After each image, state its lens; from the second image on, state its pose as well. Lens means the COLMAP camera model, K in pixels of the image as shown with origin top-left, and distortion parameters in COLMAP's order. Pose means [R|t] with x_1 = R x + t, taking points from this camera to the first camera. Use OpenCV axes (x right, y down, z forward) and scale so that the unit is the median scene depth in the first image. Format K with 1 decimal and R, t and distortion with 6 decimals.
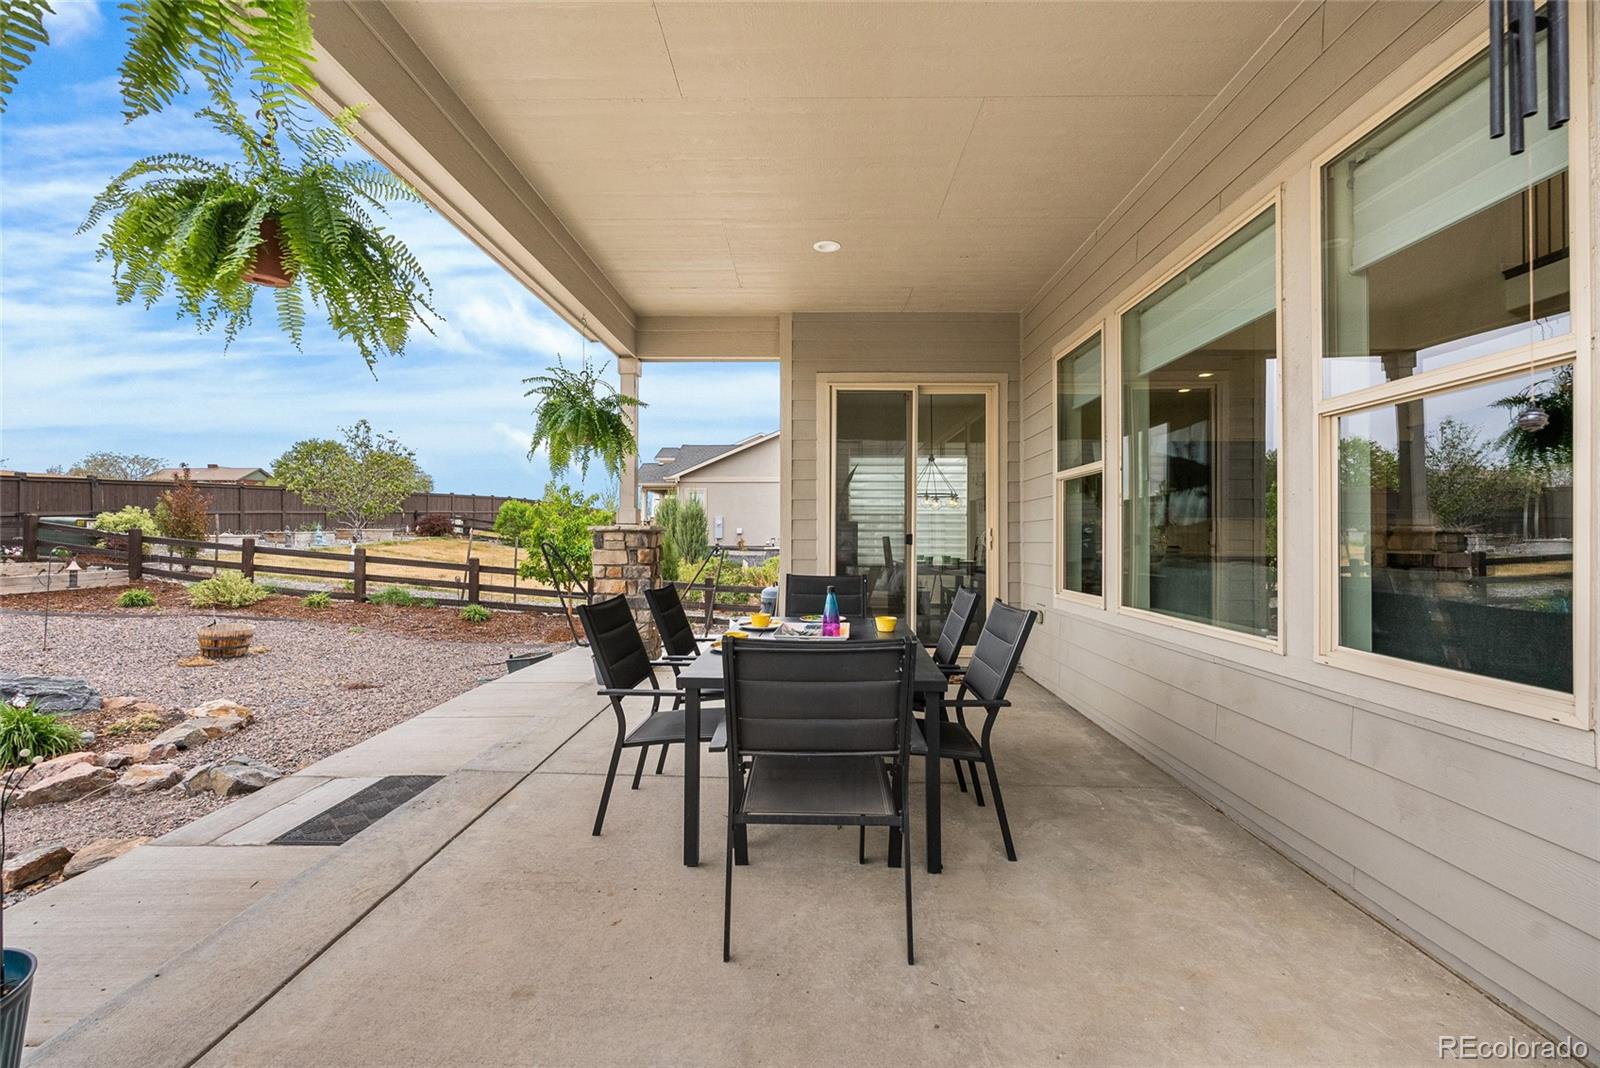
lens RADIAL K [[711.6, 0, 788.6], [0, 711.6, 529.1], [0, 0, 1]] dist [-0.005308, -0.000769]
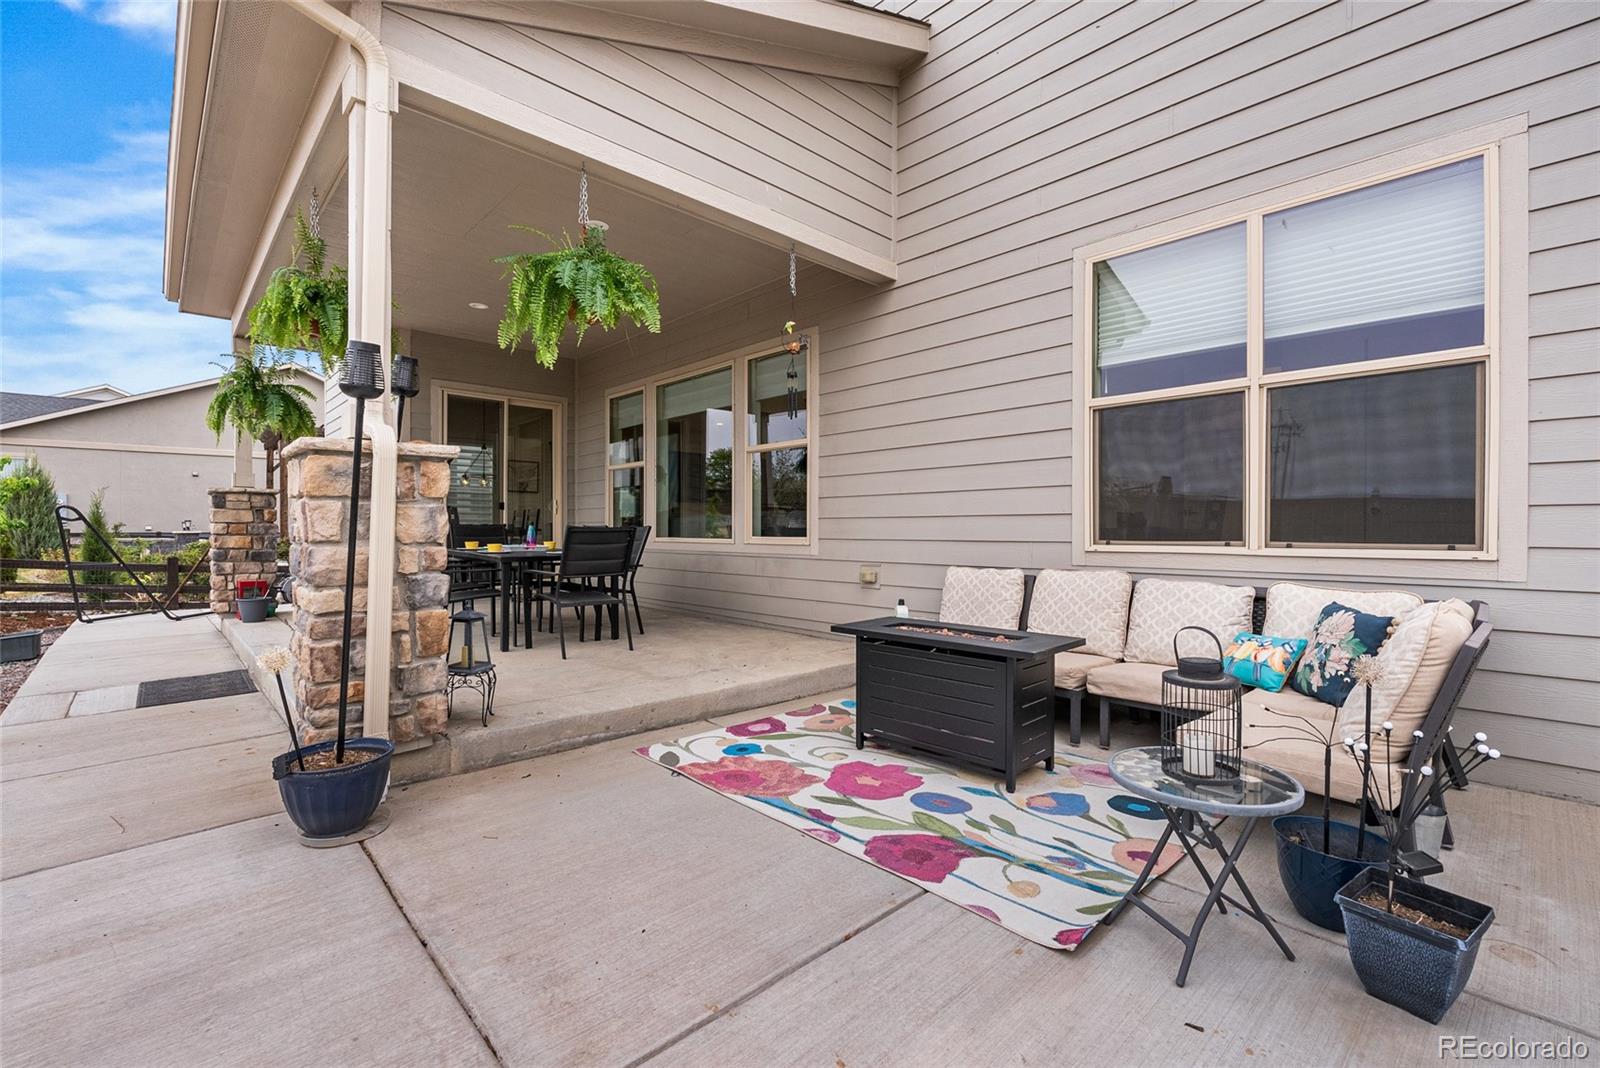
lens RADIAL K [[711.6, 0, 800.4], [0, 711.6, 531.6], [0, 0, 1]] dist [-0.005308, -0.000769]
pose [[0.709113, -0.003204, 0.705087, -0.429982], [-0.007421, 0.999900, 0.012007, 0.046959], [-0.705055, -0.013747, 0.709019, -0.451637]]
